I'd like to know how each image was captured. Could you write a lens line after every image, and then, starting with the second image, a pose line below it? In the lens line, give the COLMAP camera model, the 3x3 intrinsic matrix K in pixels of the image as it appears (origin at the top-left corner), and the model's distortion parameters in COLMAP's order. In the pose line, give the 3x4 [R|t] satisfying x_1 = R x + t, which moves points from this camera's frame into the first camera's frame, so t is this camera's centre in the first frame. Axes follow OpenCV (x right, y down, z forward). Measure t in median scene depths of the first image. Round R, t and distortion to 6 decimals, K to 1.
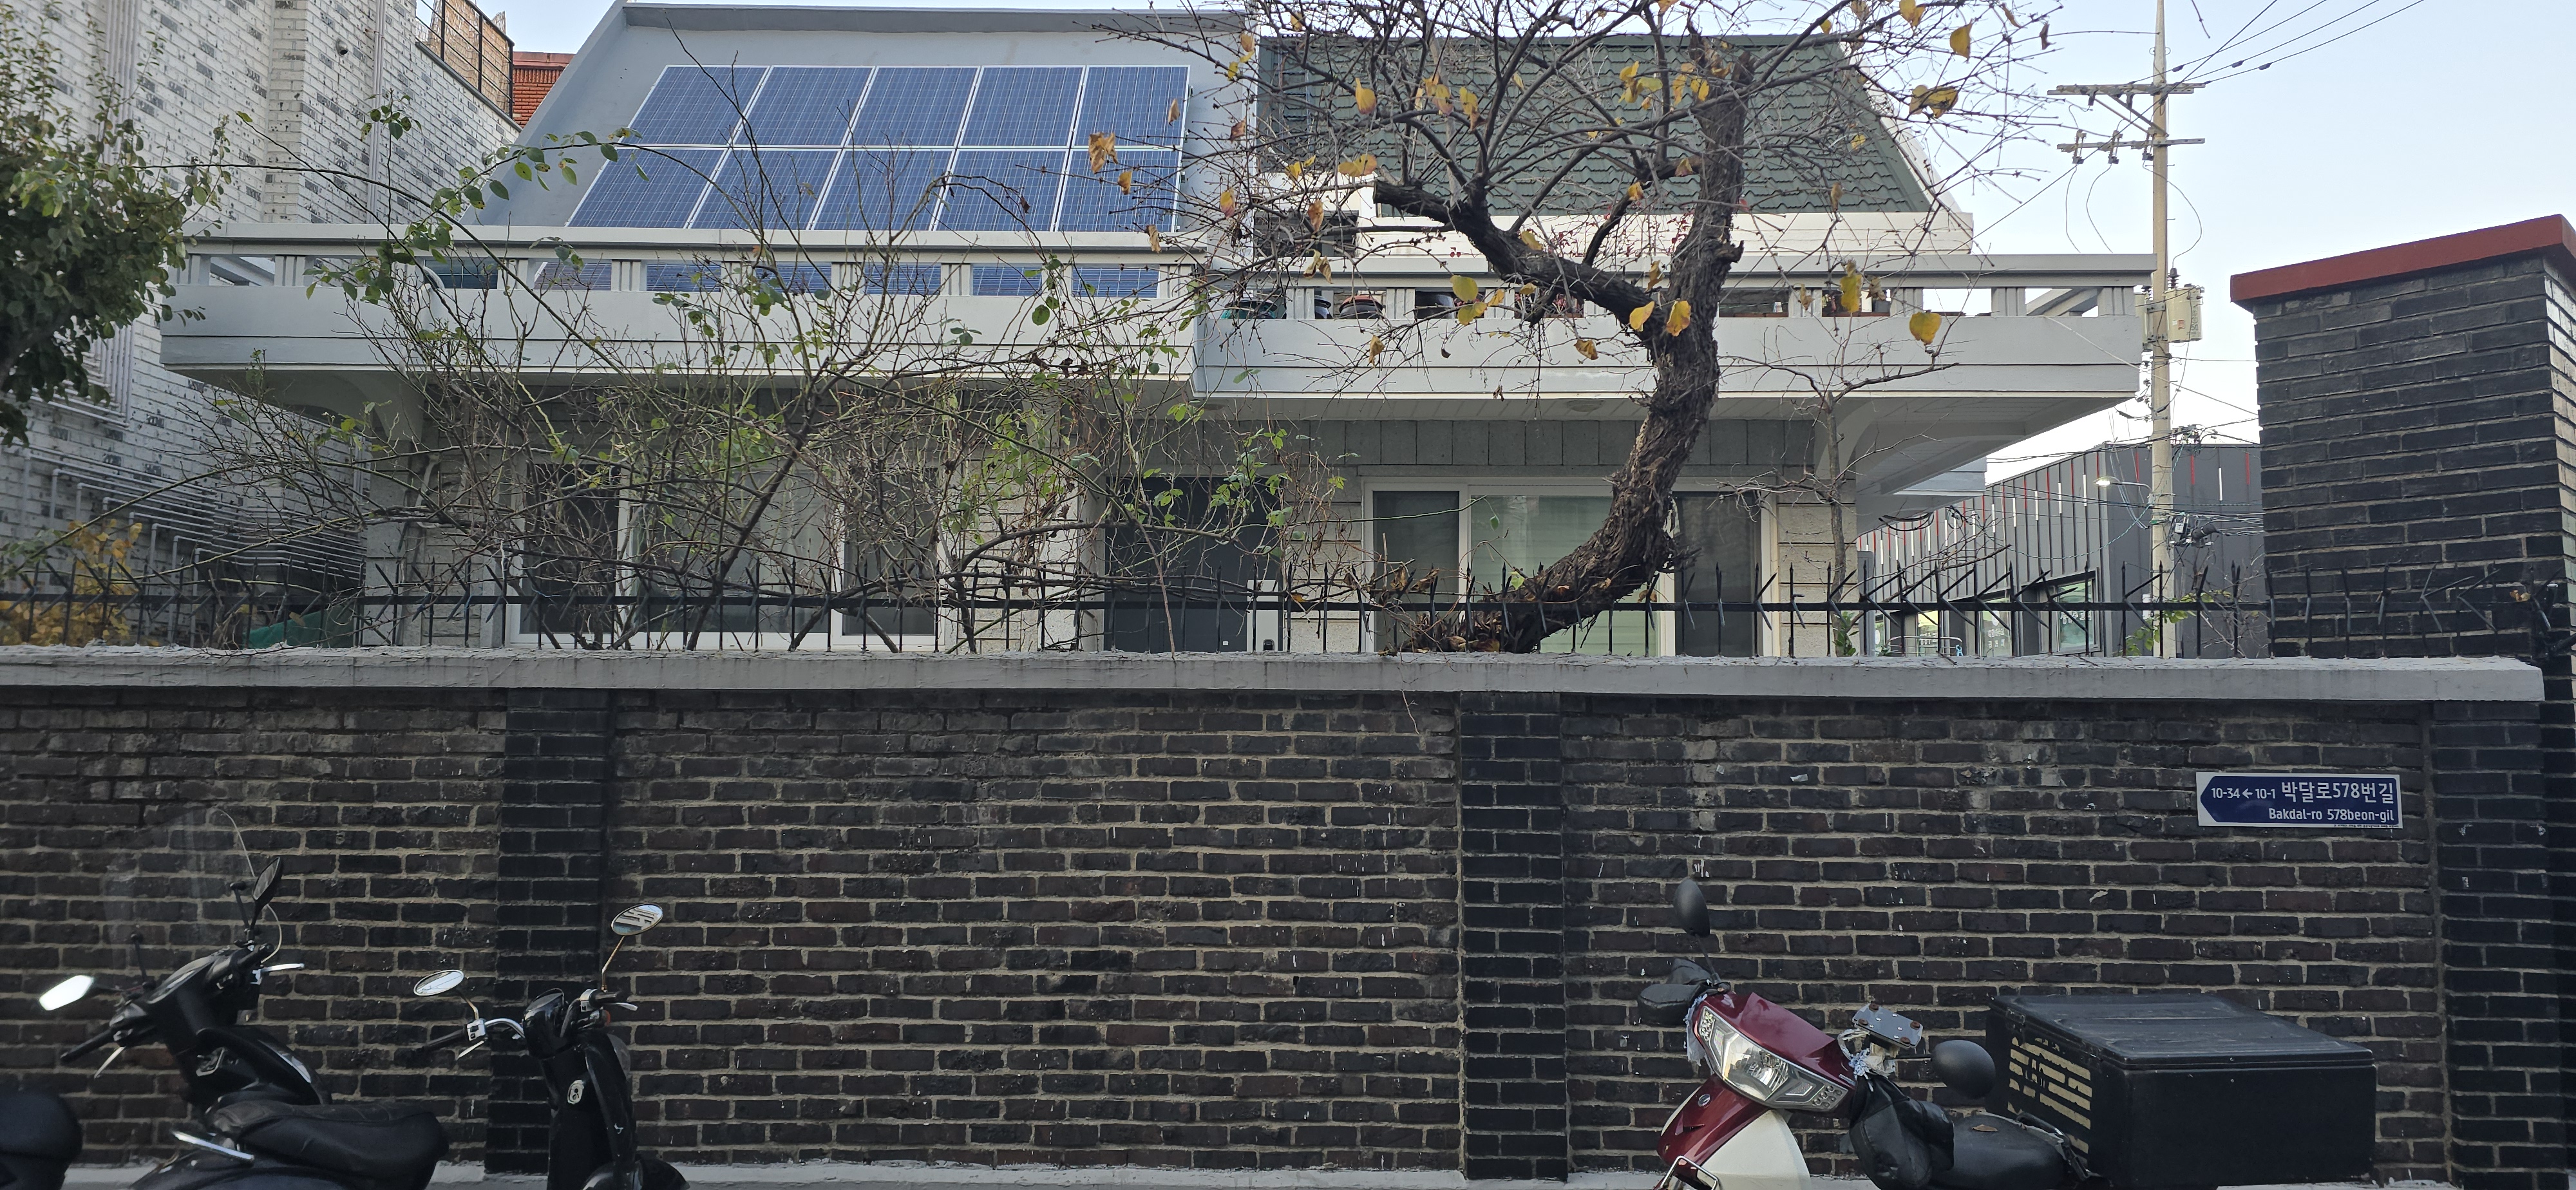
lens RADIAL K [[1787.6, 0, 1275.7], [0, 1787.6, 595.1], [0, 0, 1]] dist [0.044463, -0.008020]
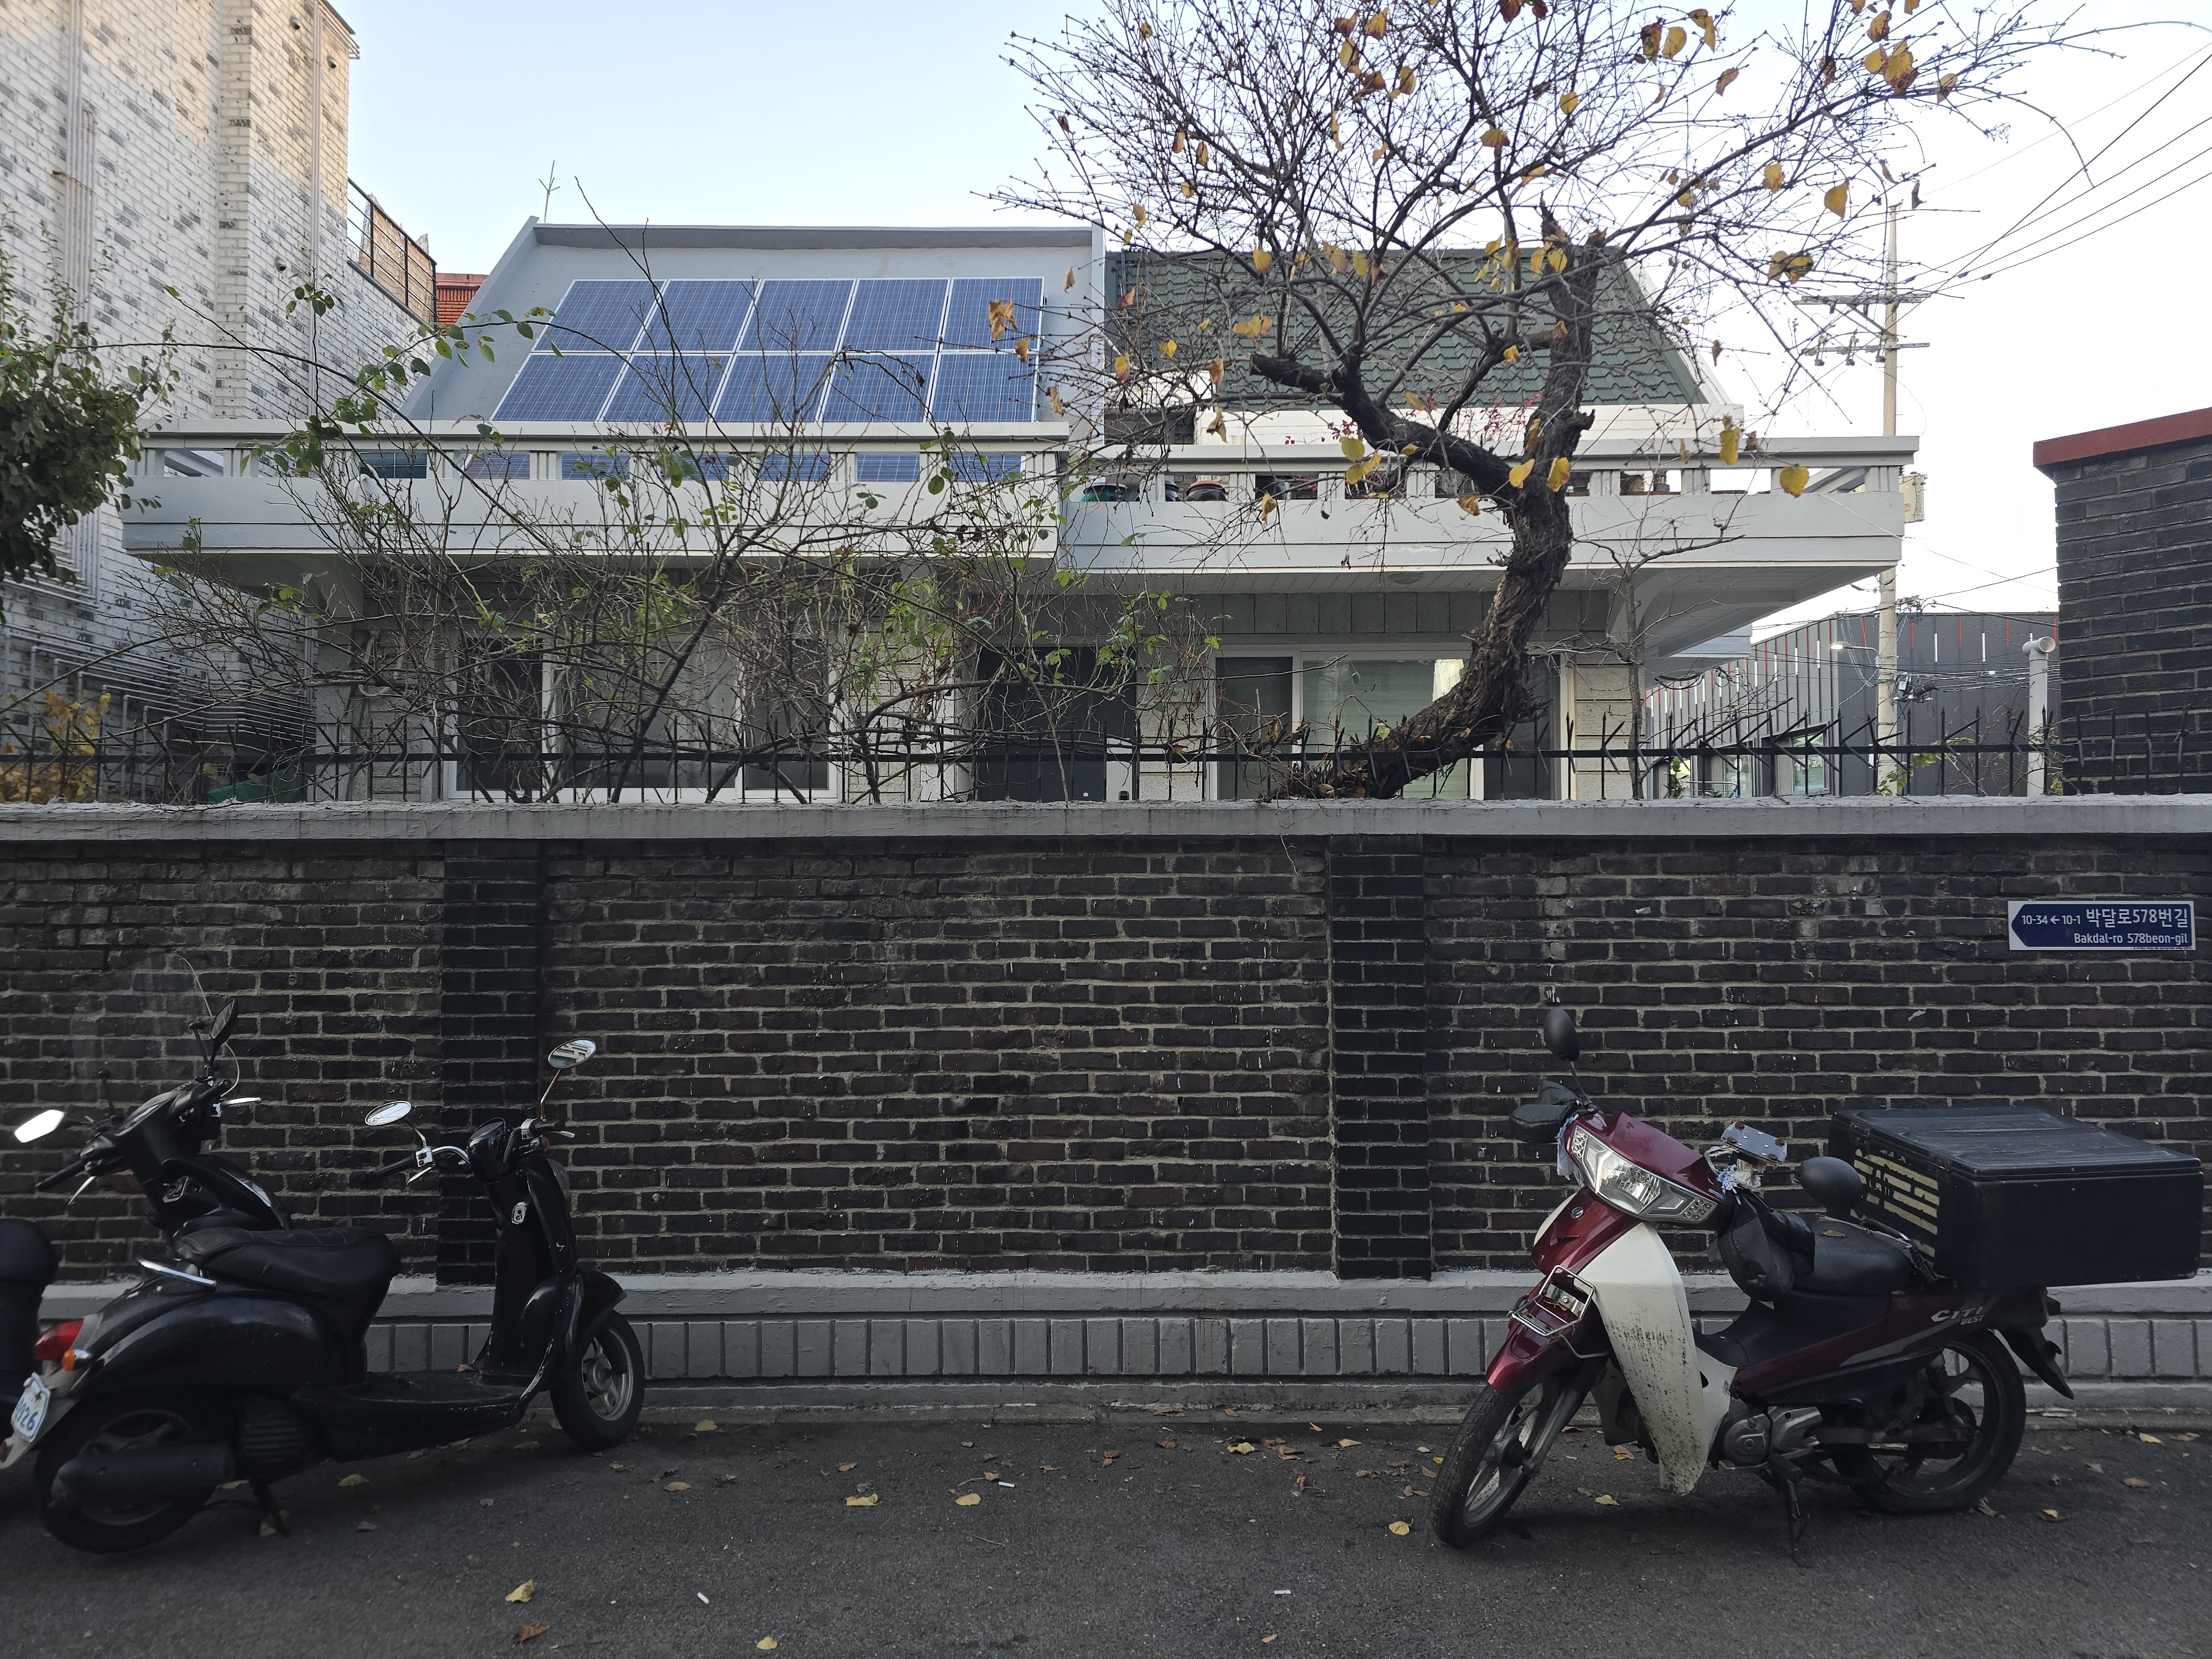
lens RADIAL K [[1487.9, 0, 1114.2], [0, 1487.9, 825.4], [0, 0, 1]] dist [0.042290, -0.011404]
pose [[0.999868, -0.009668, 0.013063, -0.038977], [0.009043, 0.998848, 0.047116, 0.004935], [-0.013504, -0.046992, 0.998804, 0.102694]]
